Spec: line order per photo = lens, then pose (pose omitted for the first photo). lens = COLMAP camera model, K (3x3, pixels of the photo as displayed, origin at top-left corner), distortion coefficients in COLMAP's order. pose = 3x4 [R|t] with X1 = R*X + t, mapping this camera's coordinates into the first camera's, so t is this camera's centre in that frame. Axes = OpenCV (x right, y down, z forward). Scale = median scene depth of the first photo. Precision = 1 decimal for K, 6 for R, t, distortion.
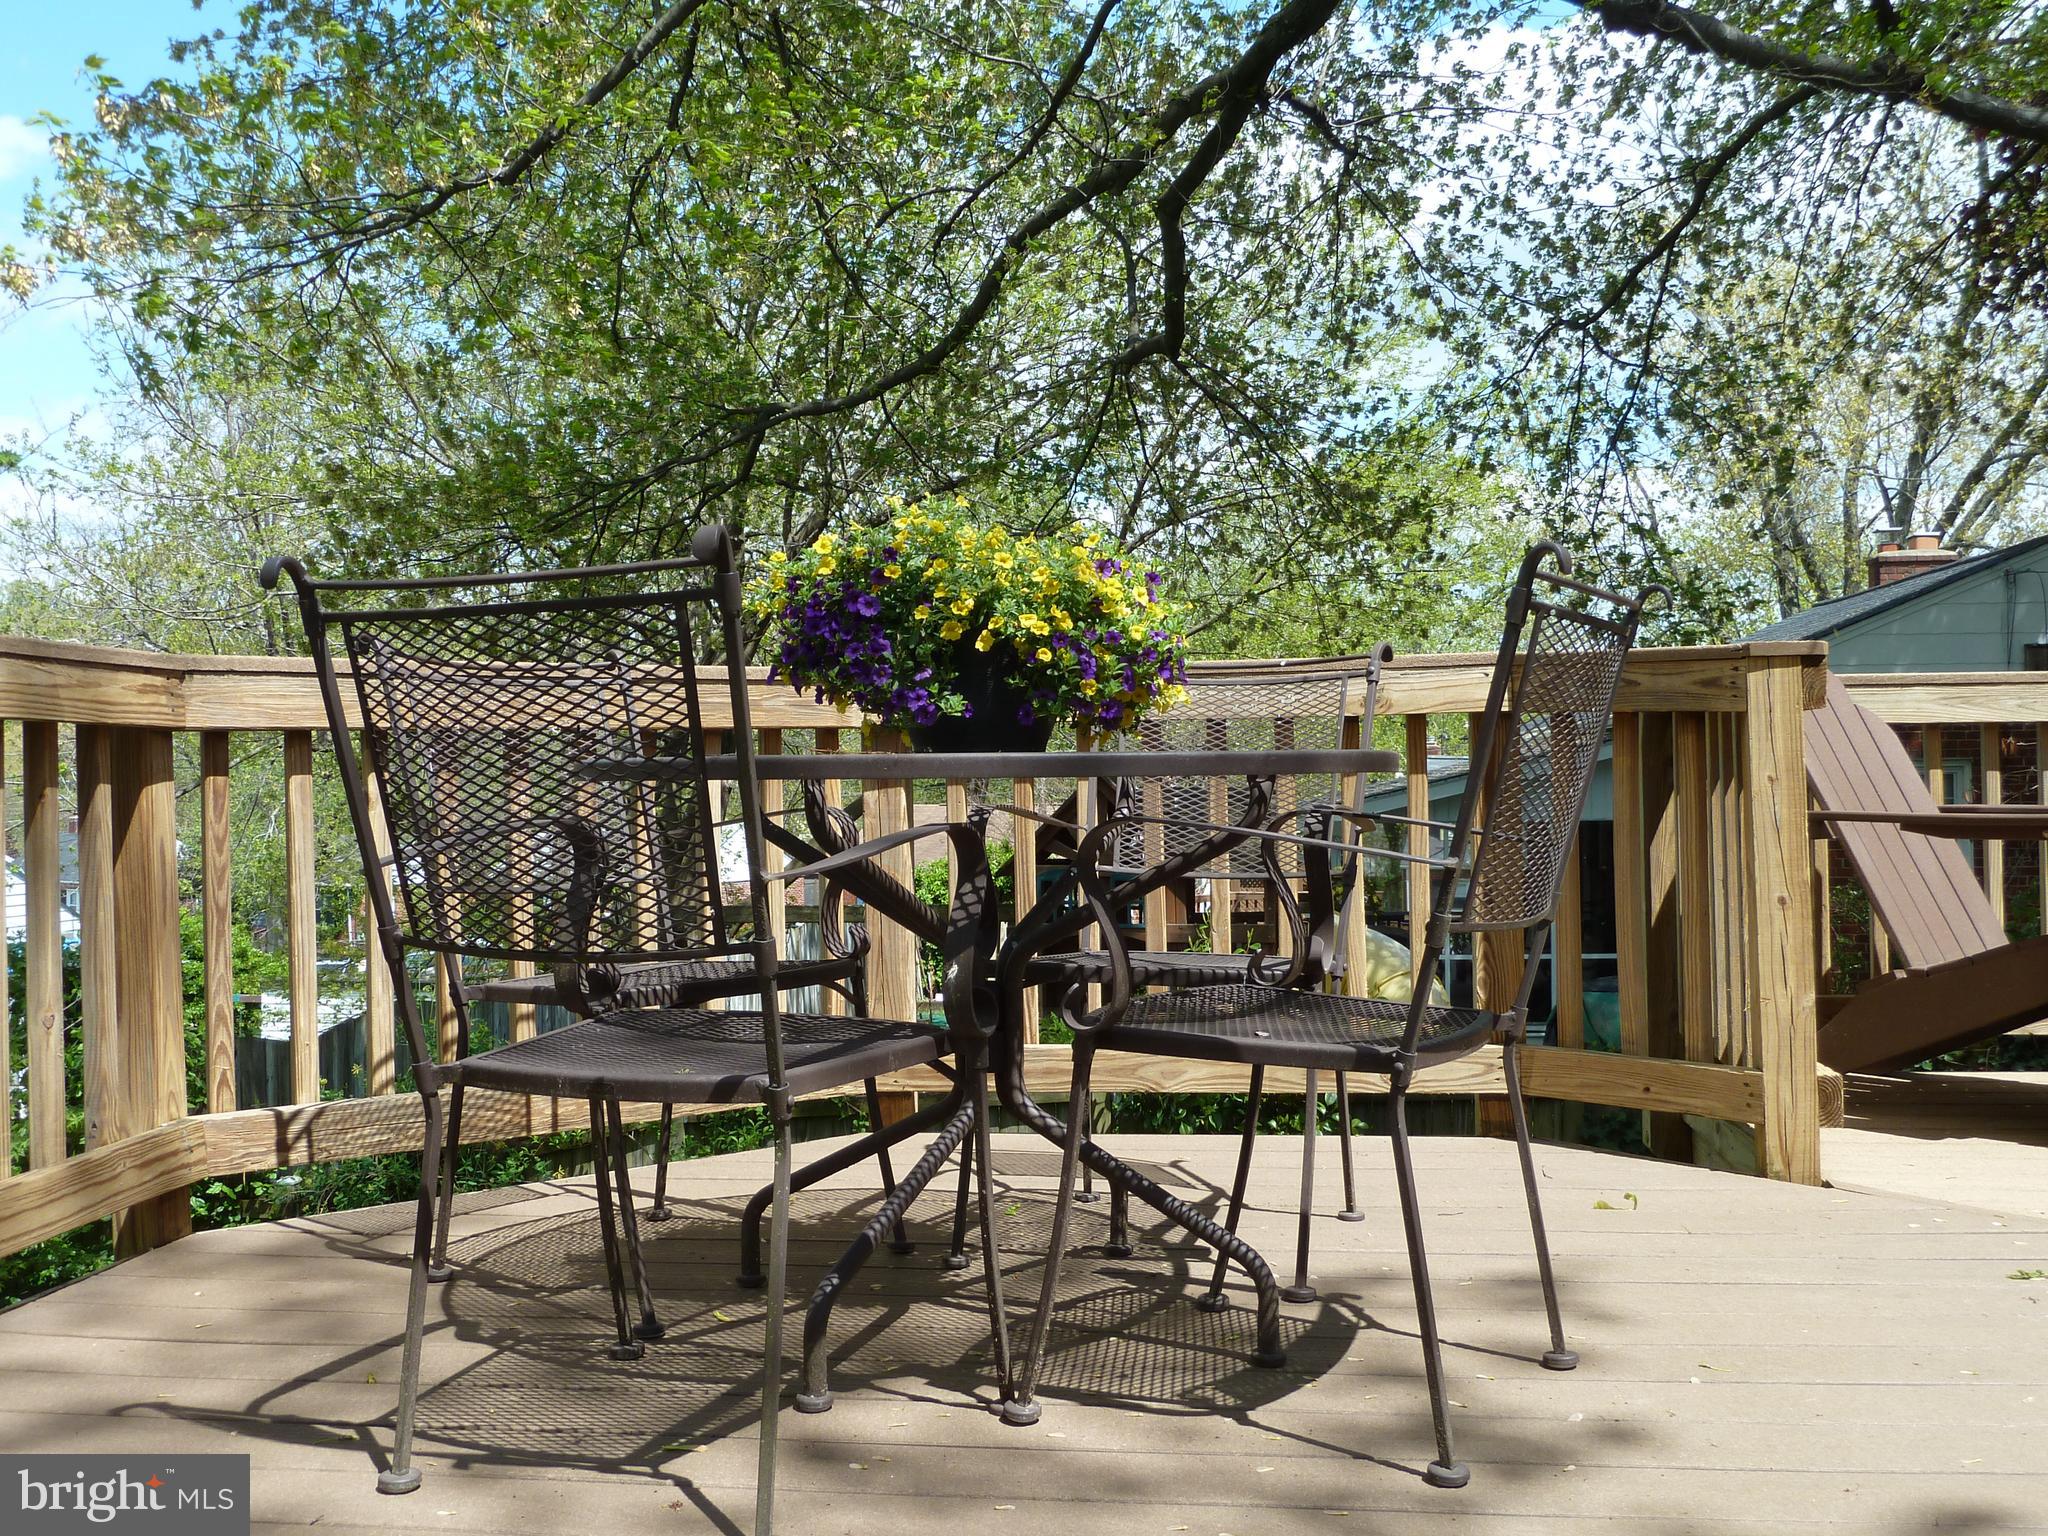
lens RADIAL K [[1950.5, 0, 1026.7], [0, 1950.5, 769.5], [0, 0, 1]] dist [-0.017027, 0.000000]
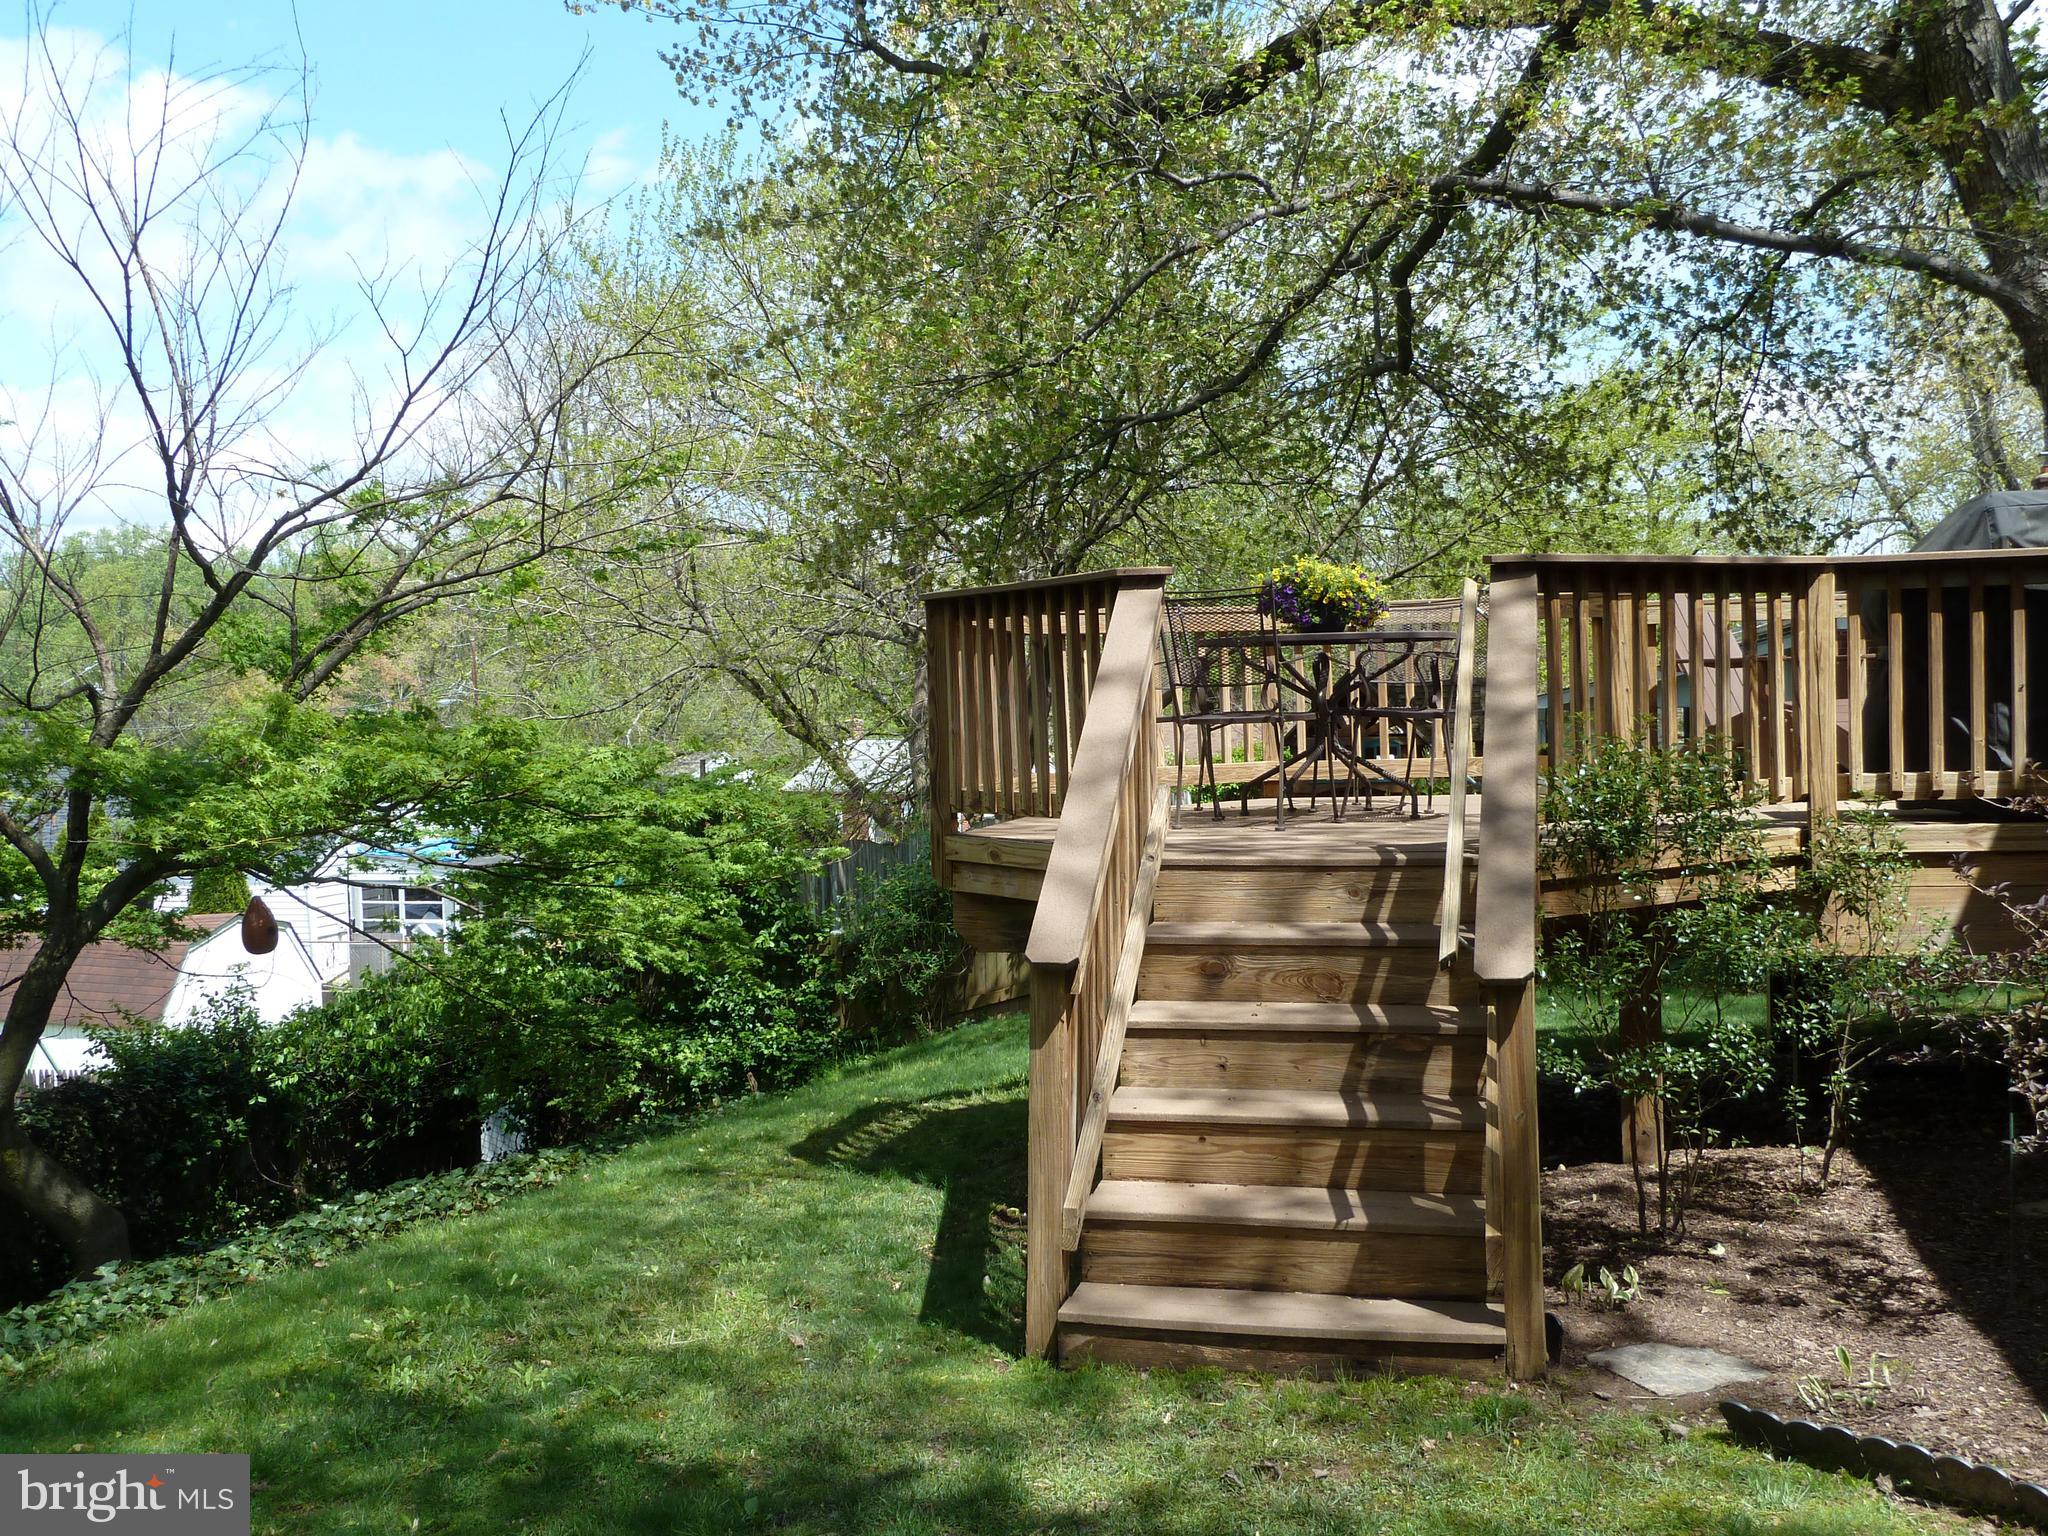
lens RADIAL K [[1950.5, 0, 1021.5], [0, 1950.5, 769.3], [0, 0, 1]] dist [-0.017027, 0.000000]
pose [[0.991067, -0.011659, -0.132853, -0.016453], [0.016602, 0.999208, 0.036158, 0.015739], [0.132326, -0.038041, 0.990476, -0.400245]]
